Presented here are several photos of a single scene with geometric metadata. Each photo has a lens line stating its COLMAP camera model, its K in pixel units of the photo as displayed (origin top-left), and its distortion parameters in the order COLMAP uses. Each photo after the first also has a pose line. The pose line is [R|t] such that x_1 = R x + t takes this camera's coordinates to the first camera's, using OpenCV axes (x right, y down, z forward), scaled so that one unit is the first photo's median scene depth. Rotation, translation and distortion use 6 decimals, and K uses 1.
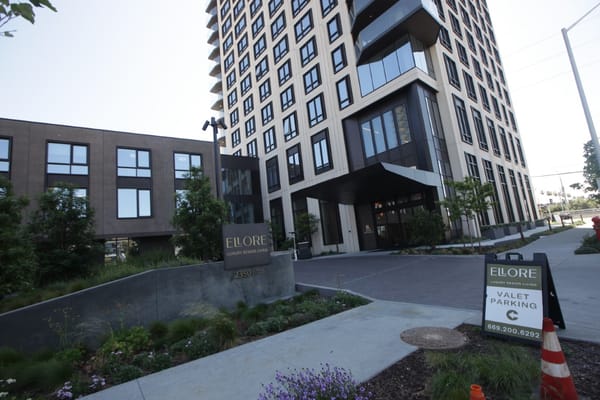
lens RADIAL K [[299.1, 0, 300.0], [0, 299.1, 200.0], [0, 0, 1]] dist [-0.028746, 0.001257]
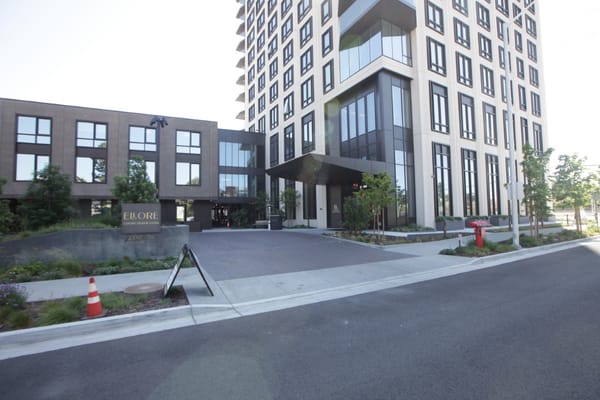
lens RADIAL K [[299.1, 0, 300.0], [0, 299.1, 200.0], [0, 0, 1]] dist [-0.028746, 0.001257]
pose [[0.978439, 0.082069, -0.189529, 0.296769], [-0.060138, 0.991107, 0.118706, -0.054199], [0.197585, -0.104748, 0.974673, -0.081498]]
